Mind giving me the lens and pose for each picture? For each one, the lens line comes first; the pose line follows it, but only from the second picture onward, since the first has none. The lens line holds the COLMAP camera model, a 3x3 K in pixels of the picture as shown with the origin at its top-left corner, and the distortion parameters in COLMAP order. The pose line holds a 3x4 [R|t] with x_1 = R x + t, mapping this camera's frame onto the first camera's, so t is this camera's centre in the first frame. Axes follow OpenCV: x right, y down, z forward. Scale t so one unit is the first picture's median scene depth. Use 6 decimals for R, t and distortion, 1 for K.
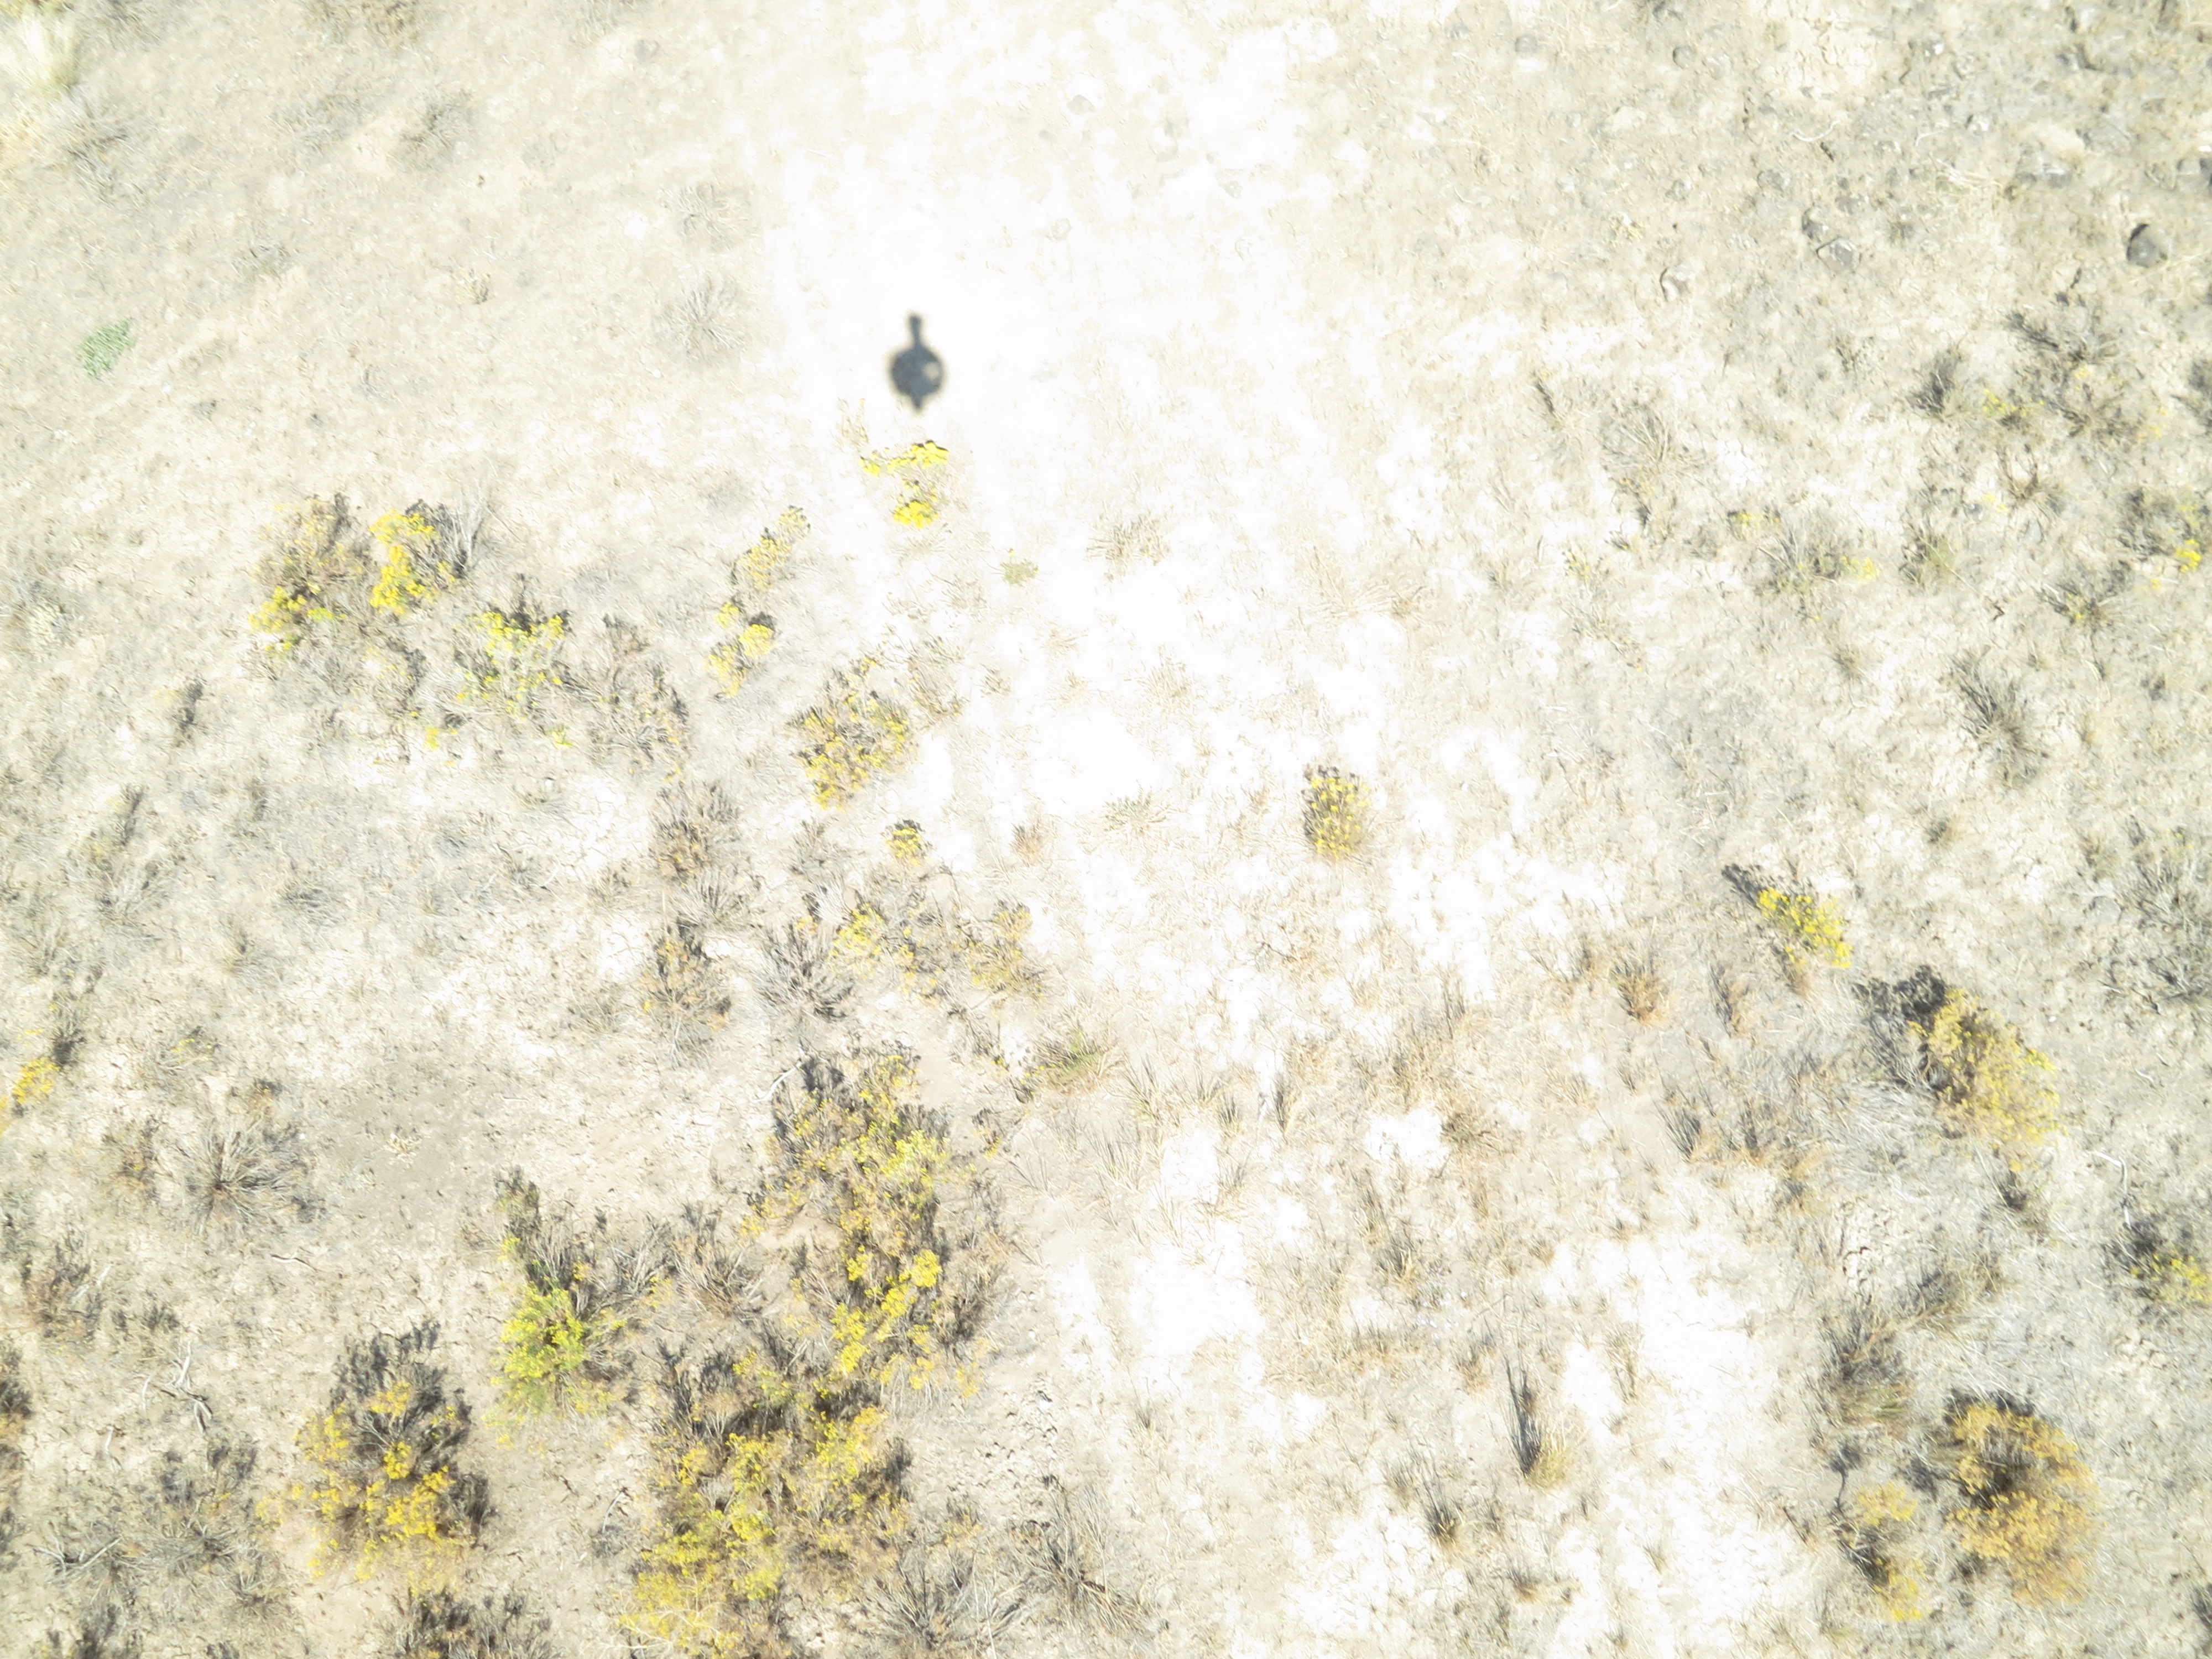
lens RADIAL K [[1581.8, 0, 1112.0], [0, 1581.8, 831.3], [0, 0, 1]] dist [-0.053930, 0.016469]
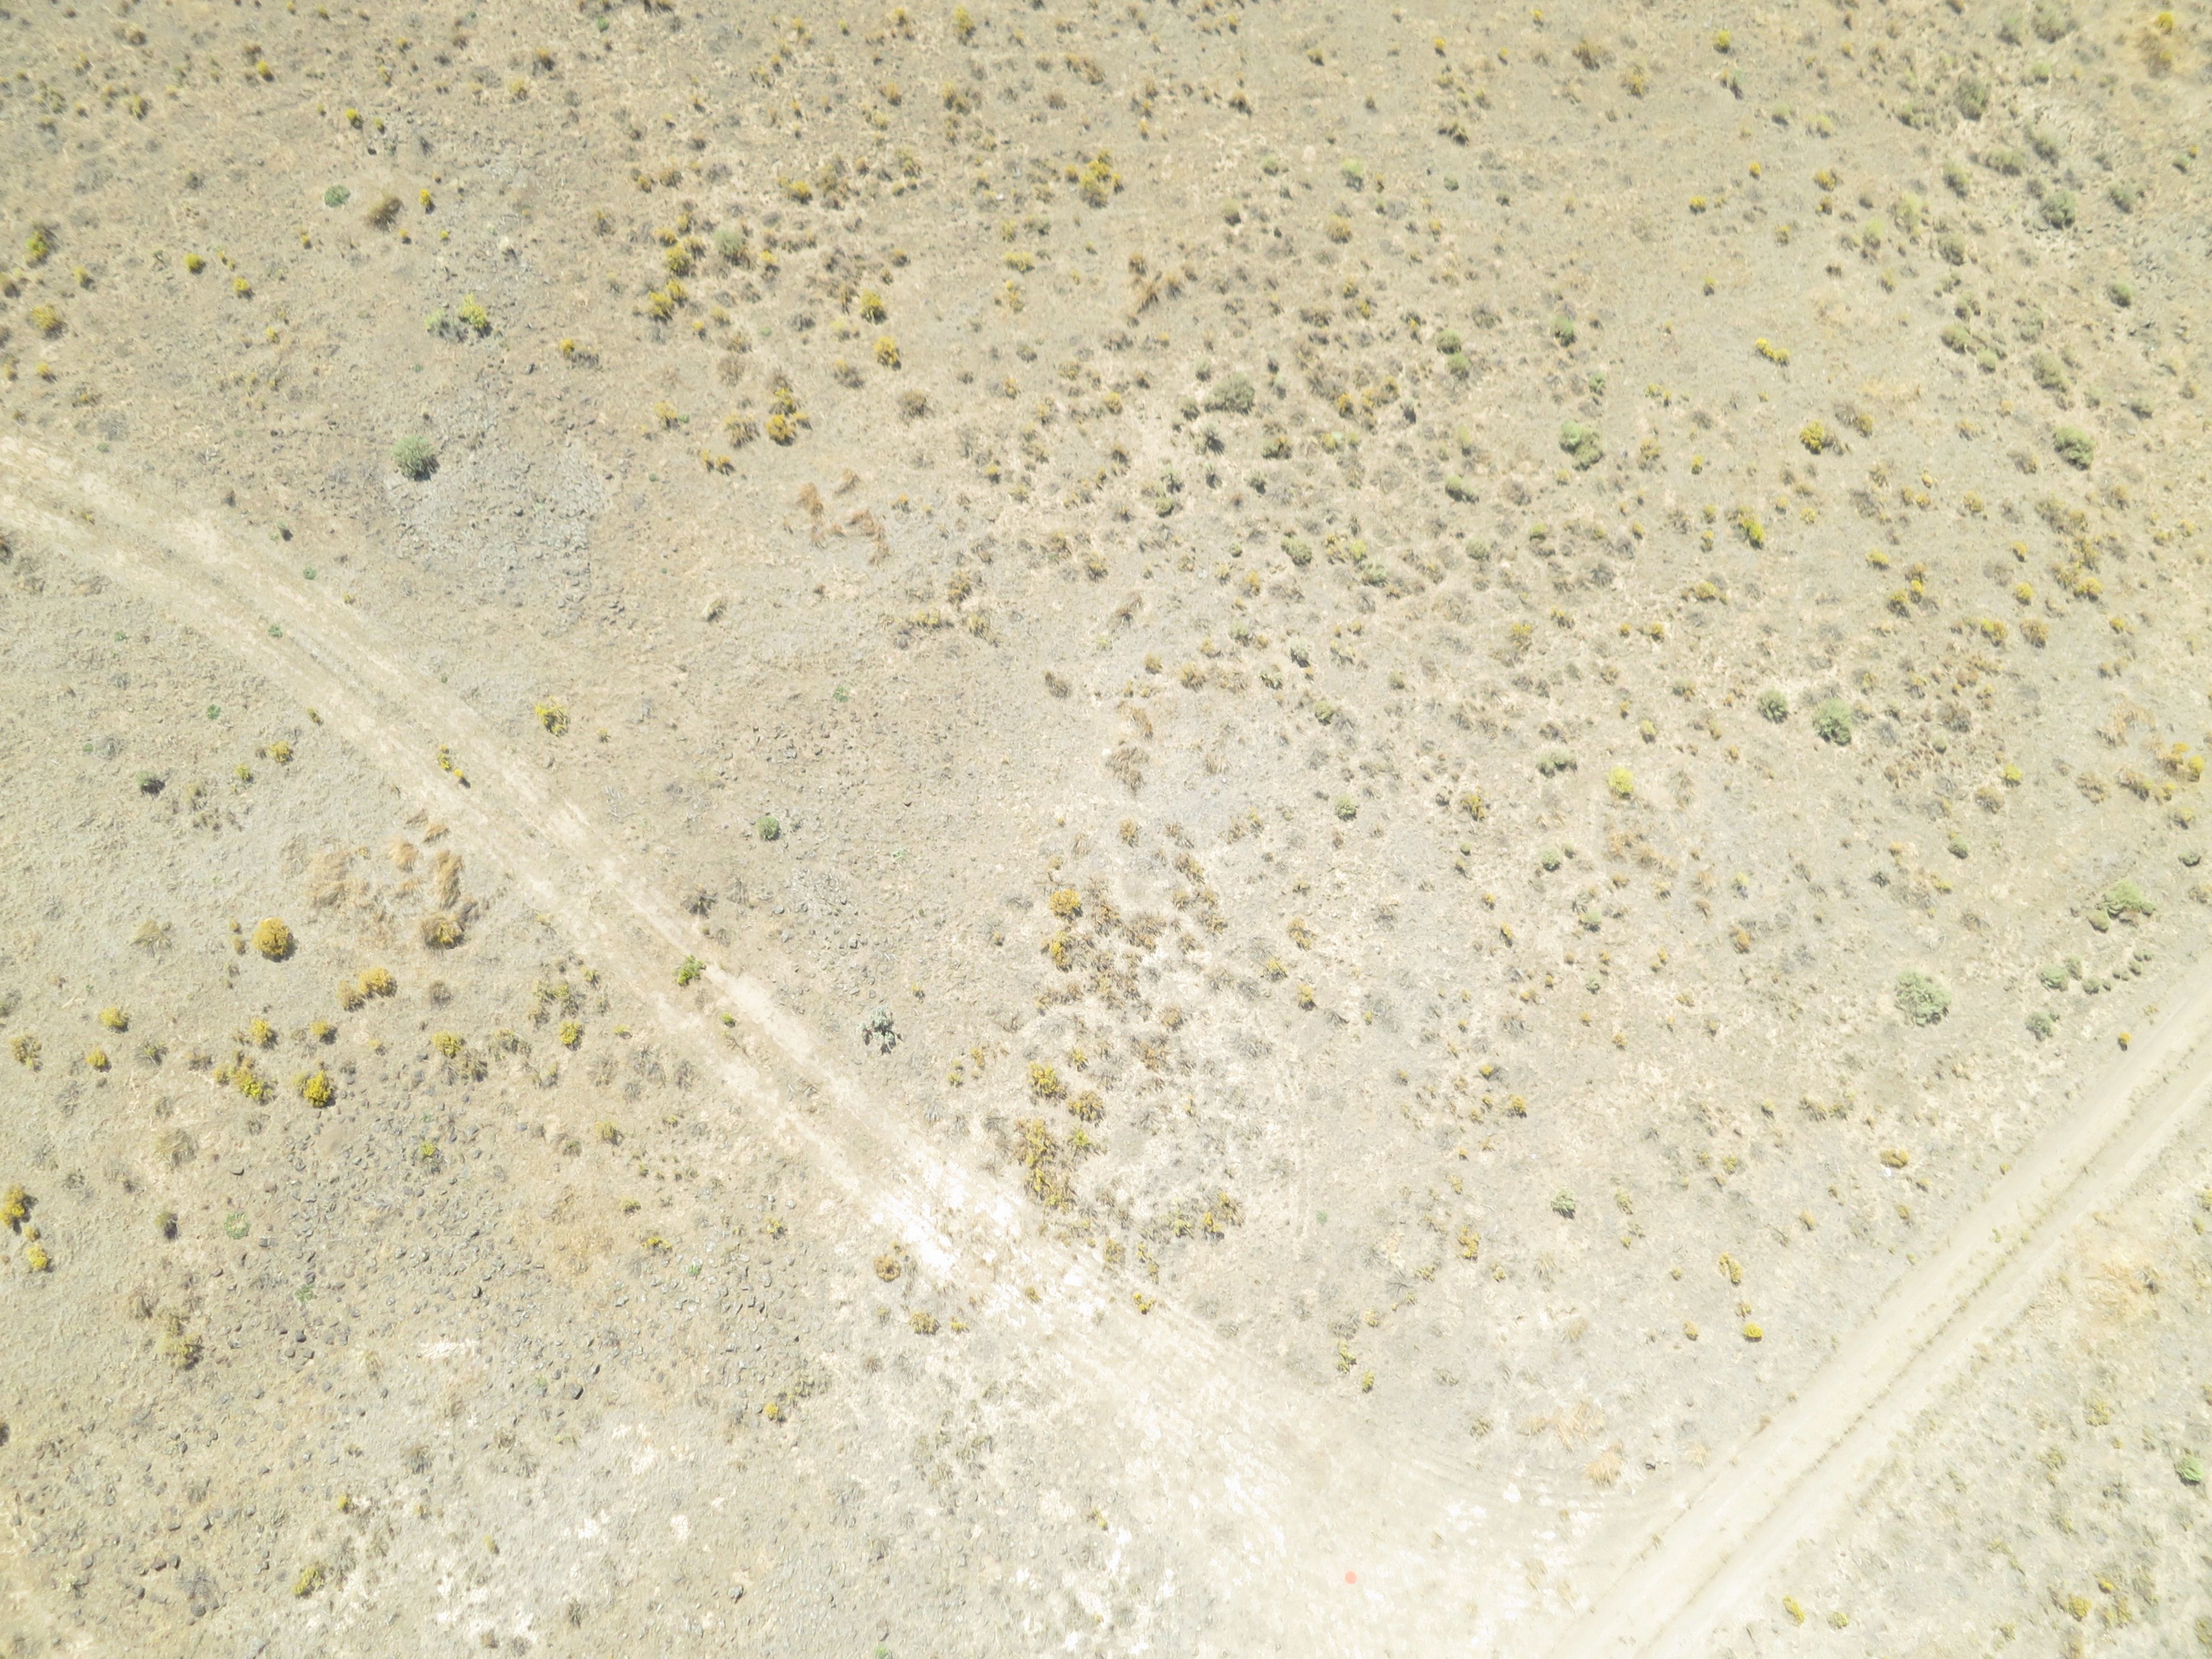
lens RADIAL K [[1581.8, 0, 1105.5], [0, 1581.8, 832.4], [0, 0, 1]] dist [-0.053930, 0.016469]
pose [[-0.771016, 0.621994, -0.136594, -0.304256], [-0.600021, -0.637706, 0.483018, -1.725196], [0.213327, 0.454374, 0.864891, -4.297823]]
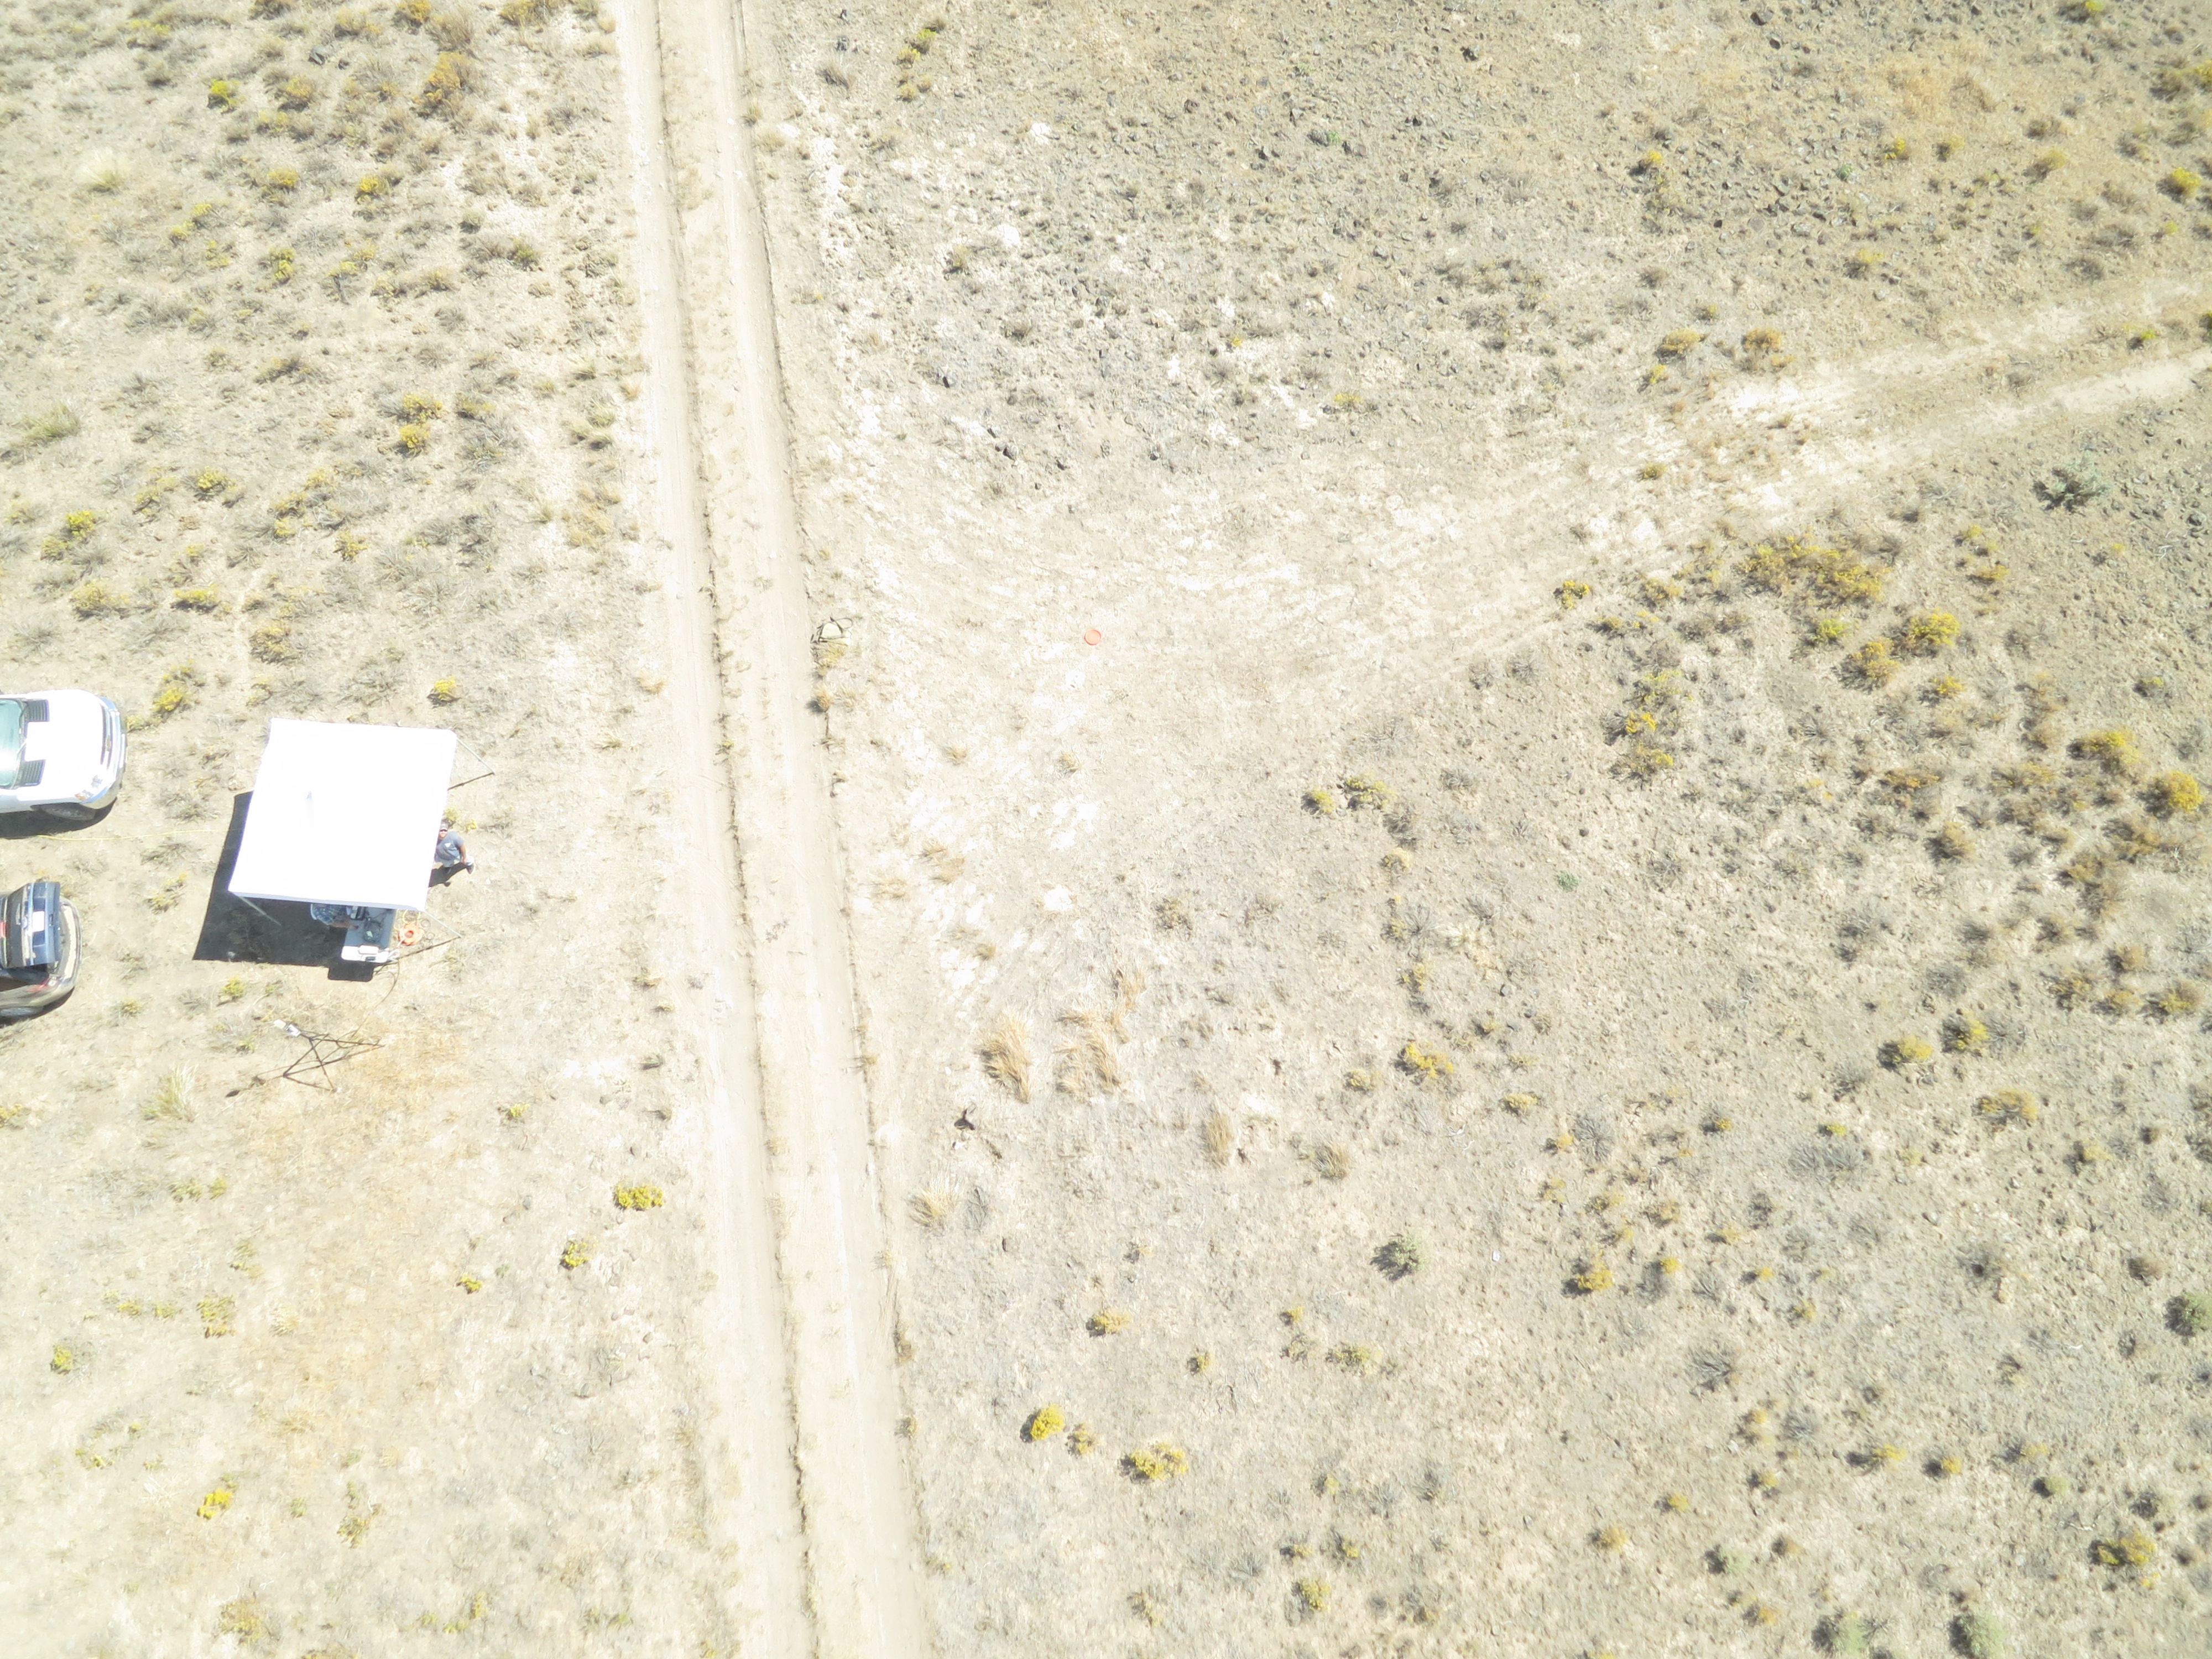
lens RADIAL K [[1581.8, 0, 1099.5], [0, 1581.8, 823.6], [0, 0, 1]] dist [-0.053930, 0.016469]
pose [[-0.157395, -0.887628, 0.432831, -1.993175], [0.931011, 0.012782, 0.364768, -2.553681], [-0.329311, 0.460383, 0.824380, -1.292109]]
